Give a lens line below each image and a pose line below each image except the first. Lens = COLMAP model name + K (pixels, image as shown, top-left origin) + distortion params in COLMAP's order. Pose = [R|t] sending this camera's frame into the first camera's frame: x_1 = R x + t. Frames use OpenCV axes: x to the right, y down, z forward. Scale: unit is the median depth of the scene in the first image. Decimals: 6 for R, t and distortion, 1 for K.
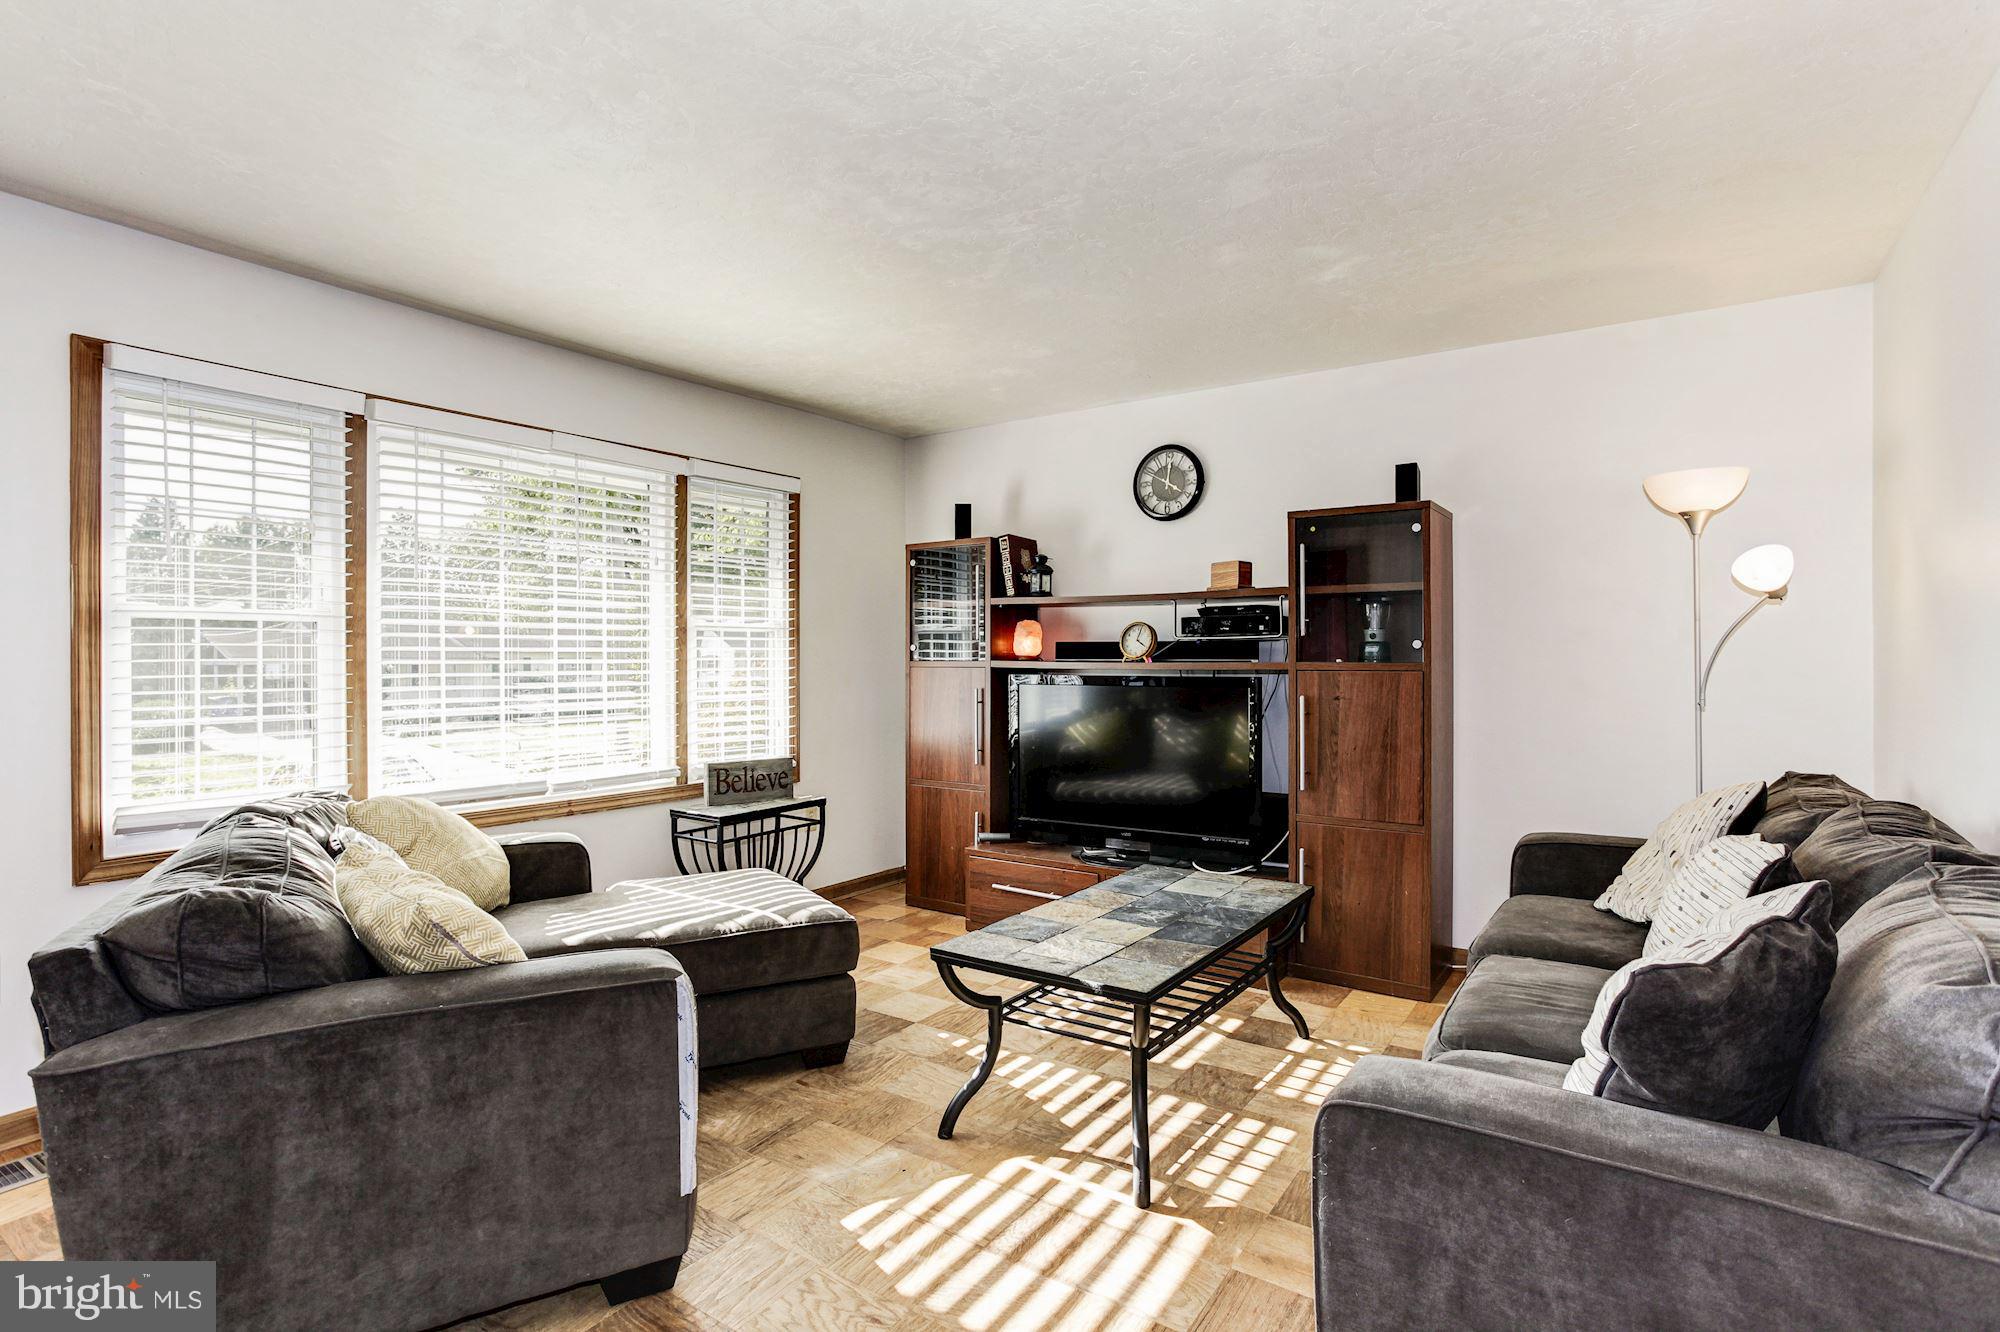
lens RADIAL K [[936.7, 0, 984.6], [0, 936.7, 666.9], [0, 0, 1]] dist [-0.051288, 0.032823]
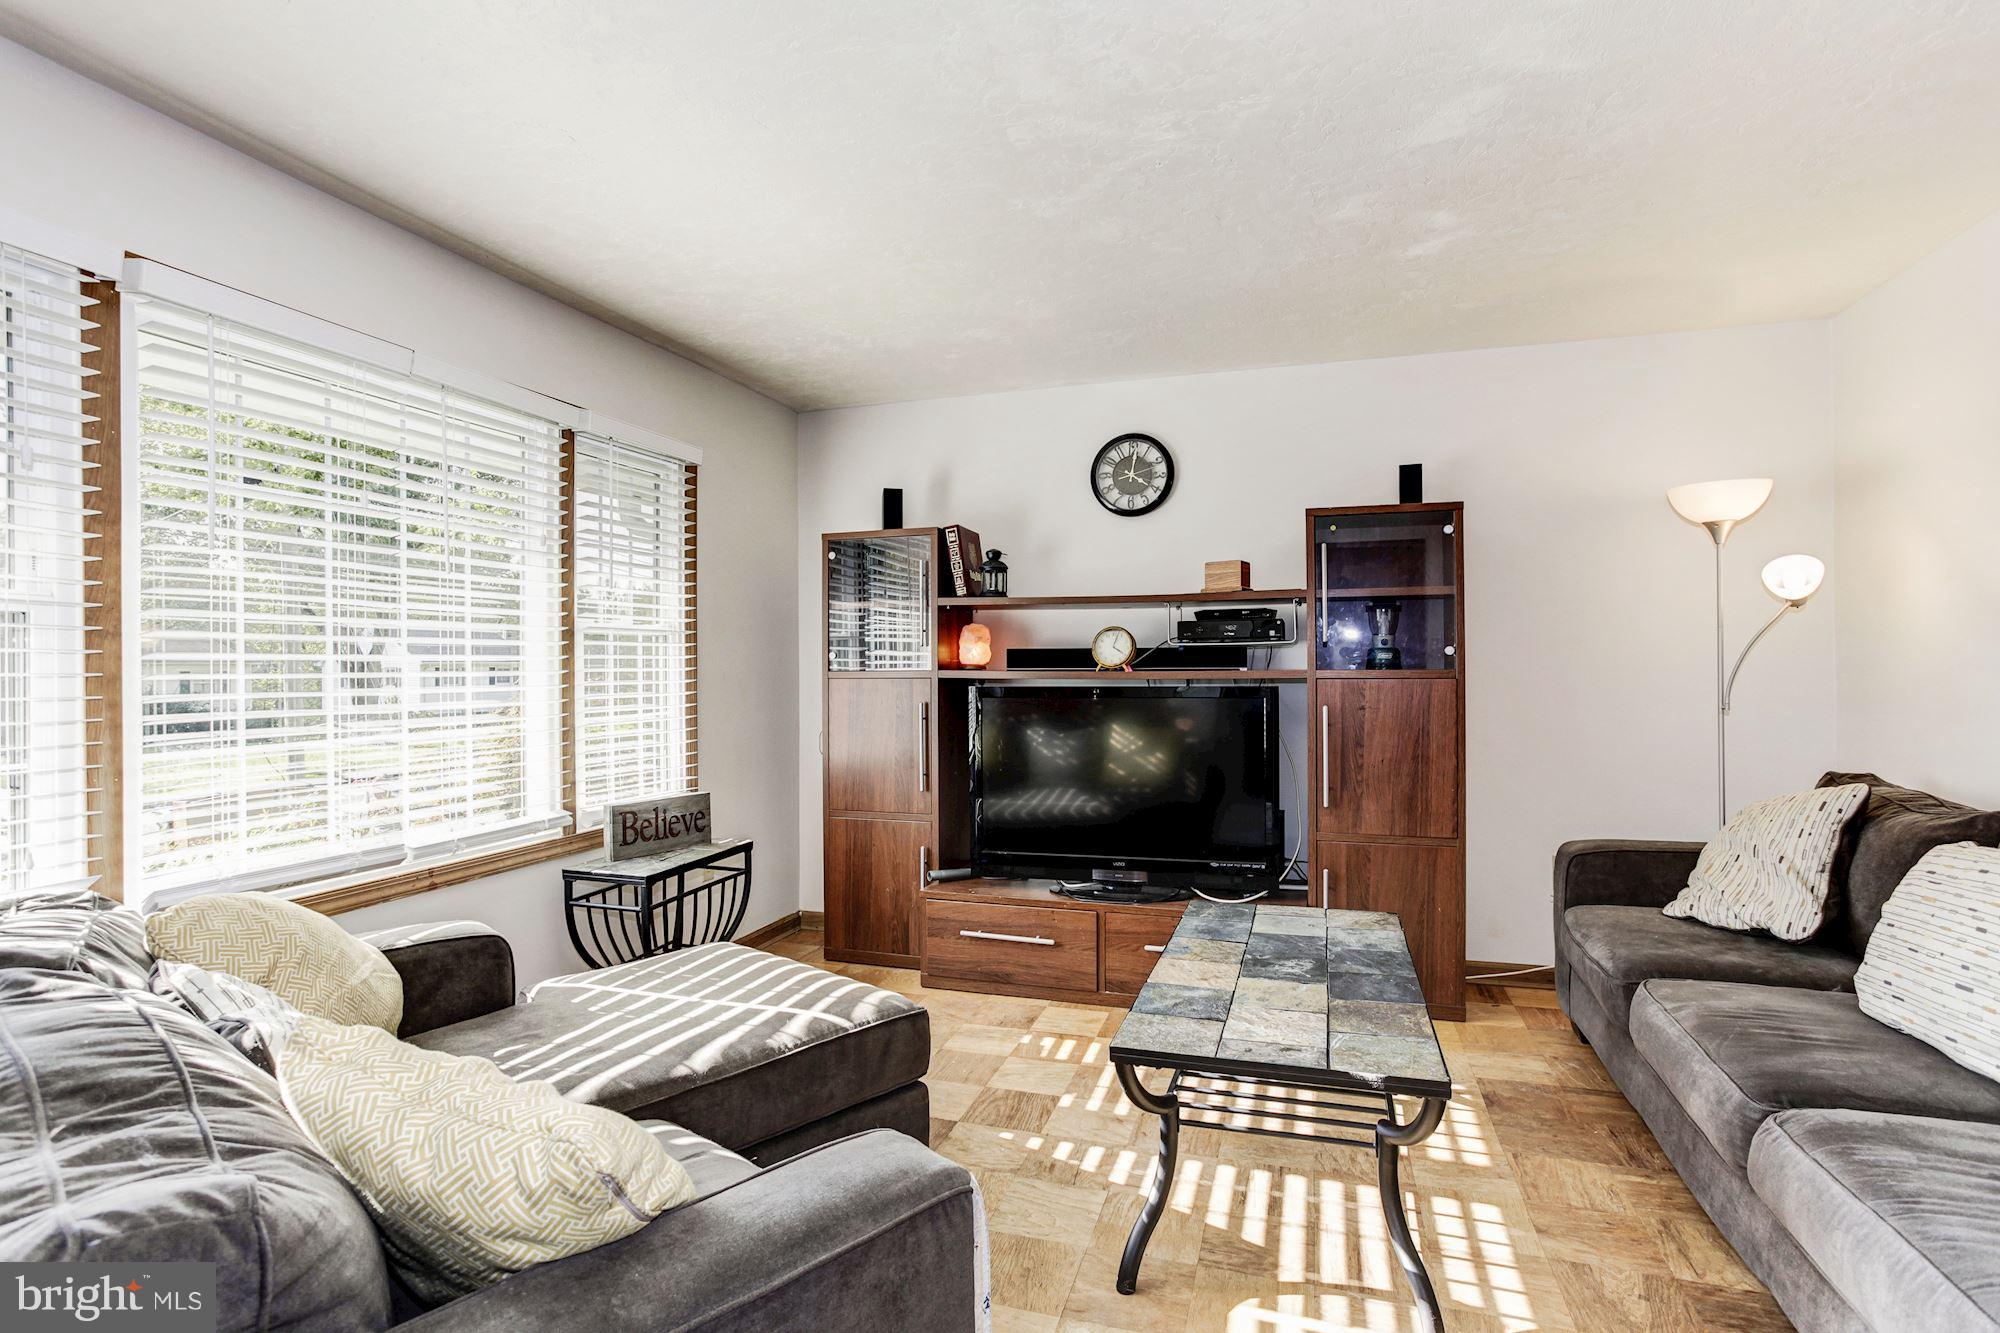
lens RADIAL K [[936.7, 0, 984.6], [0, 936.7, 667.4], [0, 0, 1]] dist [-0.051288, 0.032823]
pose [[0.957258, -0.004491, 0.289200, -0.233492], [0.007184, 0.999940, -0.008251, -0.002124], [-0.289146, 0.009975, 0.957233, 0.186665]]
